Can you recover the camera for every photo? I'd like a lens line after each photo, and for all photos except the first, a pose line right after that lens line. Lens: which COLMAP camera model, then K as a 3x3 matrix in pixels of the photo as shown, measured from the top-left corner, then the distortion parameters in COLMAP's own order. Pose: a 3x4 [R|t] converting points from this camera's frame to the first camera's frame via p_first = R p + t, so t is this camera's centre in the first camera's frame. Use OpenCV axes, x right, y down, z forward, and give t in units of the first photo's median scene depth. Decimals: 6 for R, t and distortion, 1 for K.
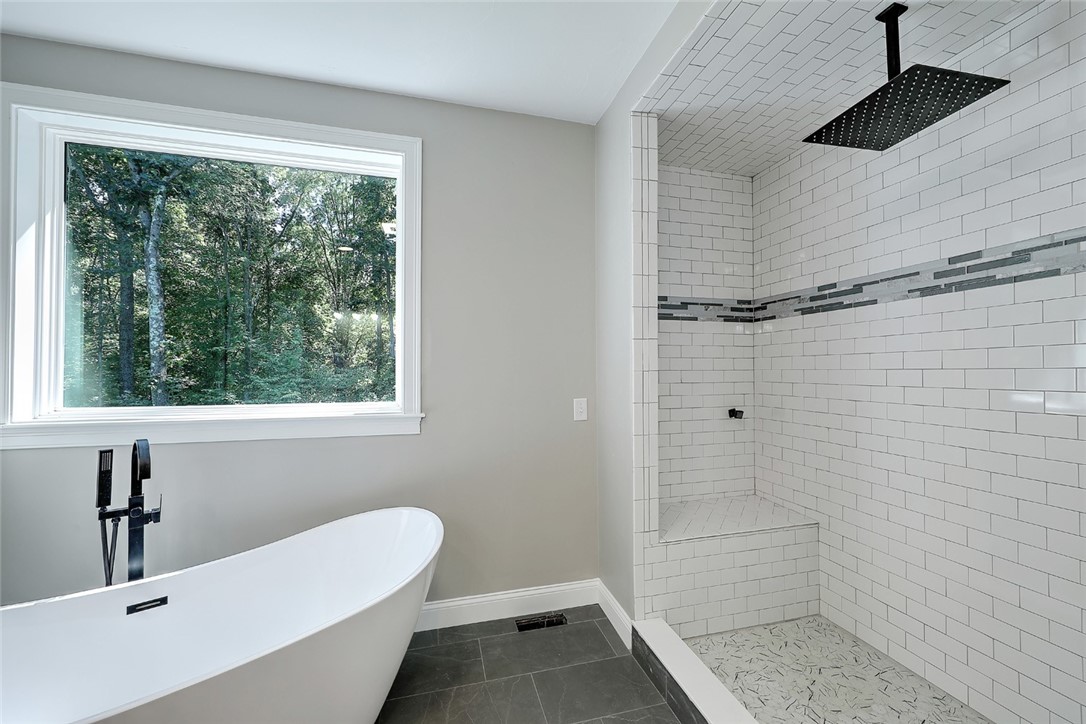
lens RADIAL K [[434.3, 0, 547.7], [0, 434.3, 365.6], [0, 0, 1]] dist [-0.000646, -0.000087]
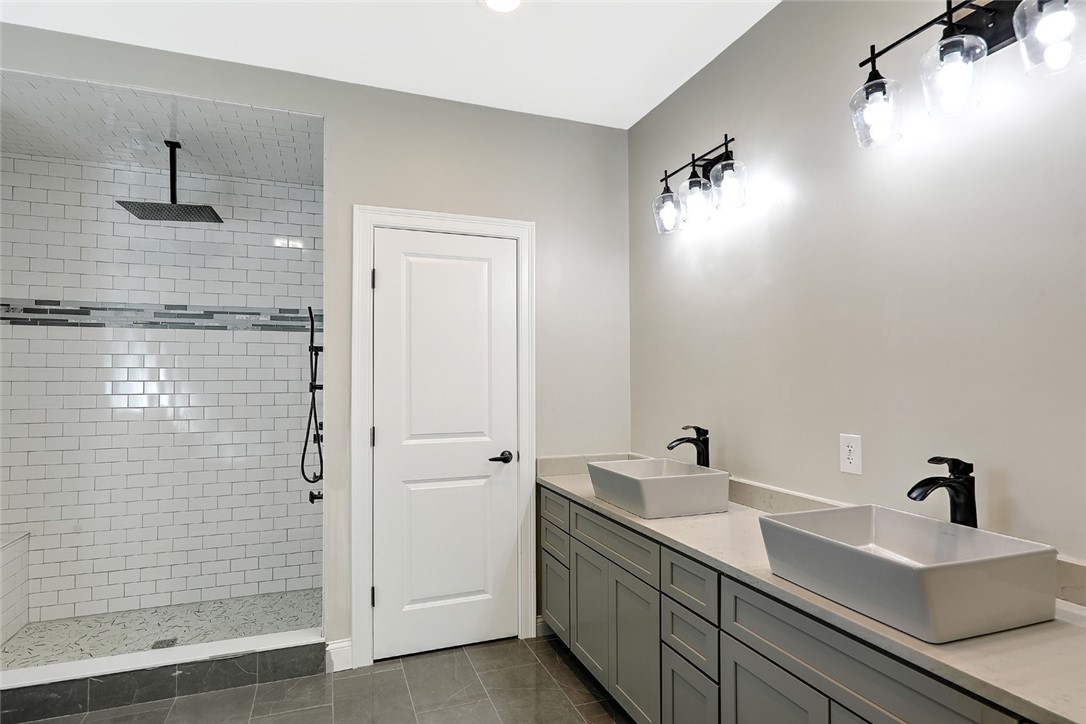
lens RADIAL K [[597.2, 0, 541.7], [0, 597.2, 370.7], [0, 0, 1]] dist [-0.003618, 0.000241]
pose [[-0.089262, 0.024234, 0.995713, -1.014481], [-0.008356, 0.999651, -0.025079, 0.011336], [-0.995973, -0.010558, -0.089028, -0.071870]]
